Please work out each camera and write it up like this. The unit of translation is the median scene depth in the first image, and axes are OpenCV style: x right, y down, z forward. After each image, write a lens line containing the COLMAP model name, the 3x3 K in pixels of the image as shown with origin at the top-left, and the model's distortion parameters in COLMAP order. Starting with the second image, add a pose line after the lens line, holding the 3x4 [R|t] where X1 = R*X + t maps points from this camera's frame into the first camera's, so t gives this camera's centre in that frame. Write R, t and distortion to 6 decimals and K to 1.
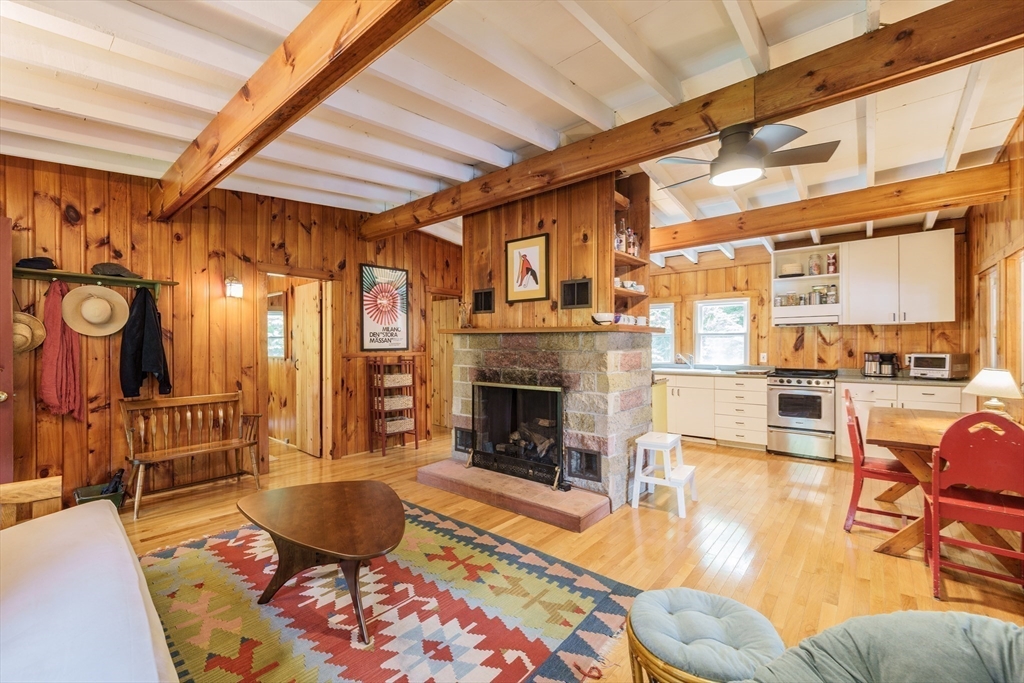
lens RADIAL K [[421.2, 0, 503.1], [0, 421.2, 346.3], [0, 0, 1]] dist [-0.001099, -0.000205]
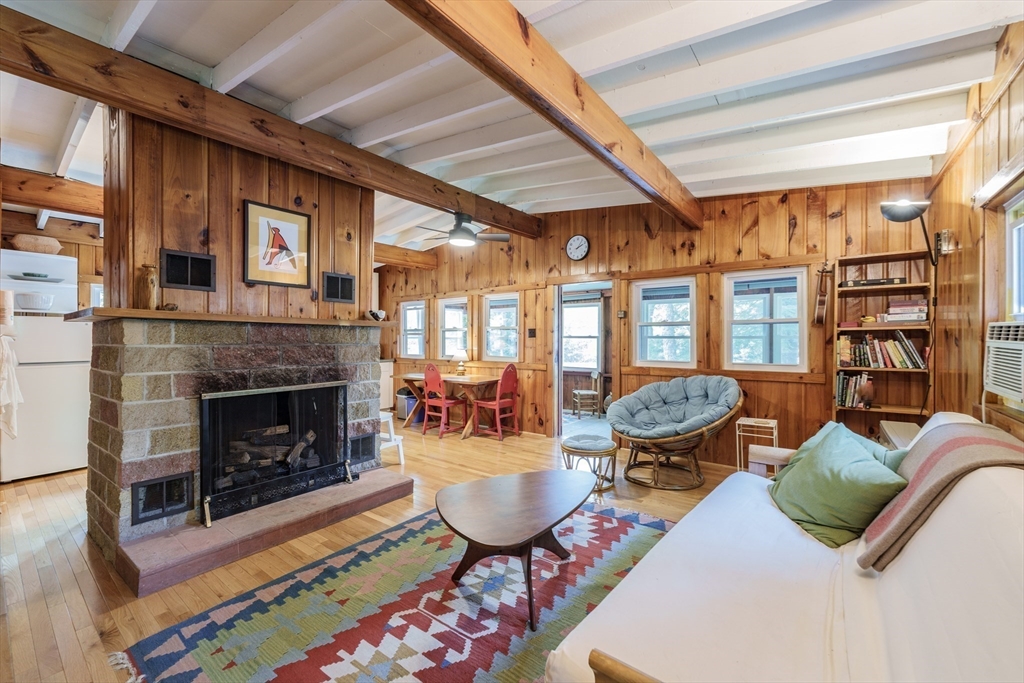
lens RADIAL K [[421.2, 0, 507.0], [0, 421.2, 338.2], [0, 0, 1]] dist [-0.001099, -0.000205]
pose [[-0.050853, 0.001166, 0.998705, -0.834483], [0.002134, 0.999997, -0.001059, -0.001290], [-0.998704, 0.002077, -0.050856, 0.628597]]
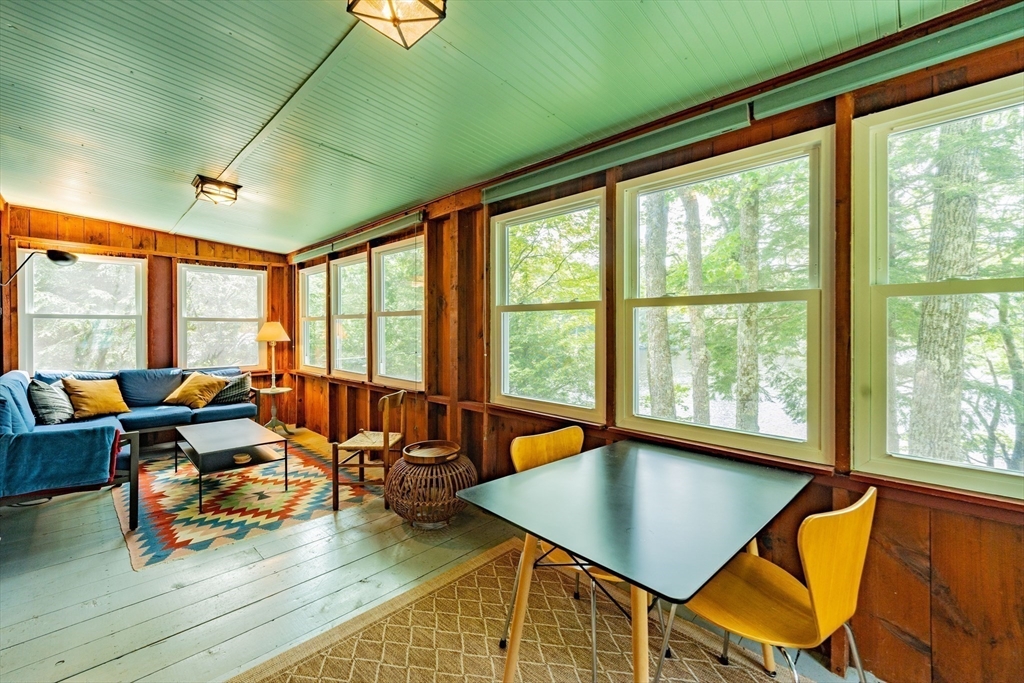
lens RADIAL K [[421.2, 0, 507.6], [0, 421.2, 336.2], [0, 0, 1]] dist [-0.001099, -0.000205]
pose [[0.071577, -0.003839, 0.997428, -0.453404], [0.001374, 0.999992, 0.003750, 0.012482], [-0.997434, 0.001102, 0.071582, 0.358187]]
